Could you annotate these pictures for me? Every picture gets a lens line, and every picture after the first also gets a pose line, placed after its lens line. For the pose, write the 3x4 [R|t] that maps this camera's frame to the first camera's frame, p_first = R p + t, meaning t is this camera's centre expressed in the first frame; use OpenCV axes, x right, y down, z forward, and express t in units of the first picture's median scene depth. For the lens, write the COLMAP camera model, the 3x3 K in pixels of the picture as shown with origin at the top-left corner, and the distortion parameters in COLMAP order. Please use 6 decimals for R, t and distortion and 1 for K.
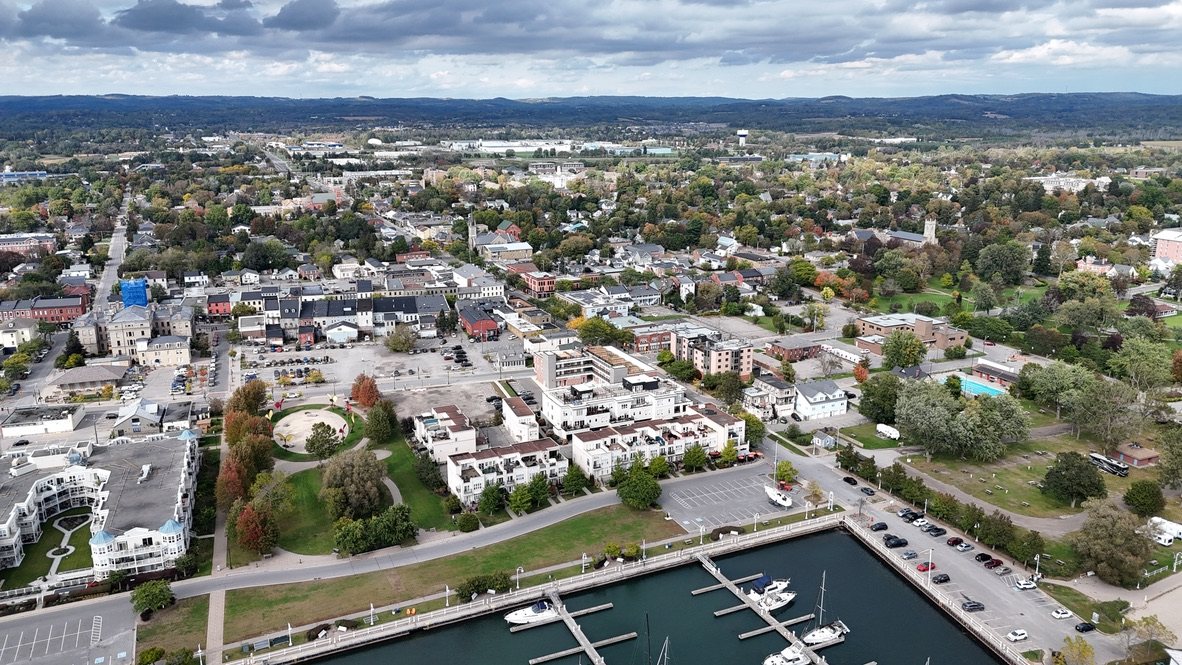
lens RADIAL K [[849.3, 0, 591.0], [0, 849.3, 332.5], [0, 0, 1]] dist [0.053685, 0.000832]
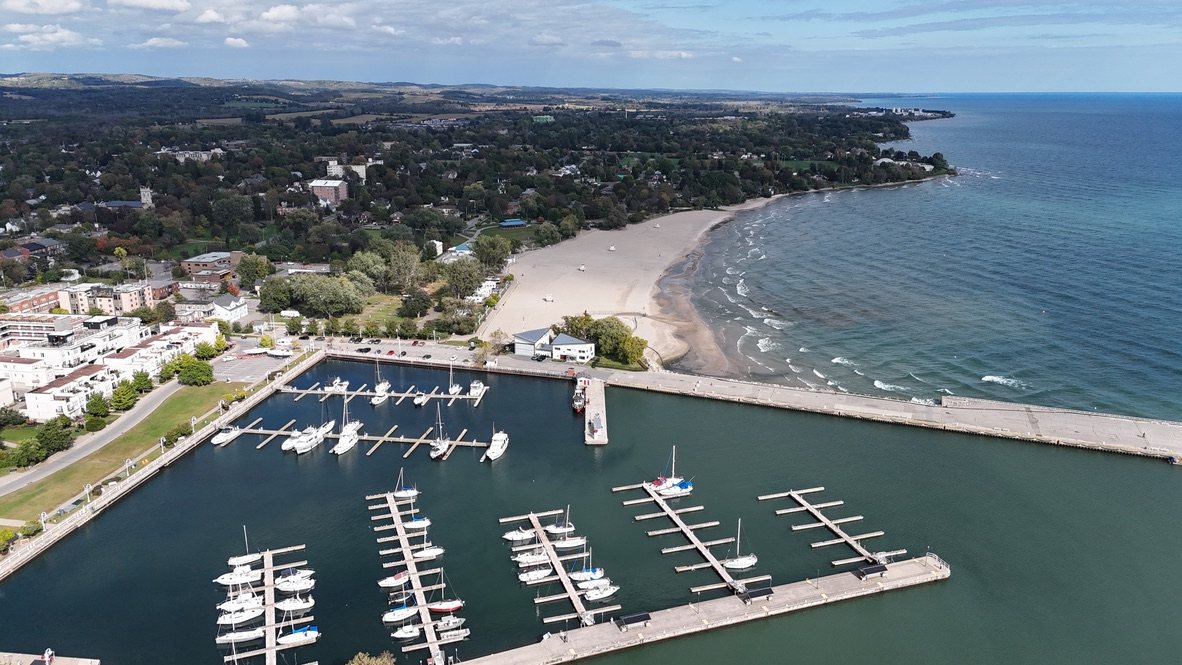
lens RADIAL K [[849.3, 0, 591.0], [0, 849.3, 332.5], [0, 0, 1]] dist [0.053685, 0.000832]
pose [[0.558523, -0.249532, 0.791066, -0.664361], [0.226998, 0.963254, 0.143577, 0.073401], [-0.797825, 0.099379, 0.594642, -0.308390]]
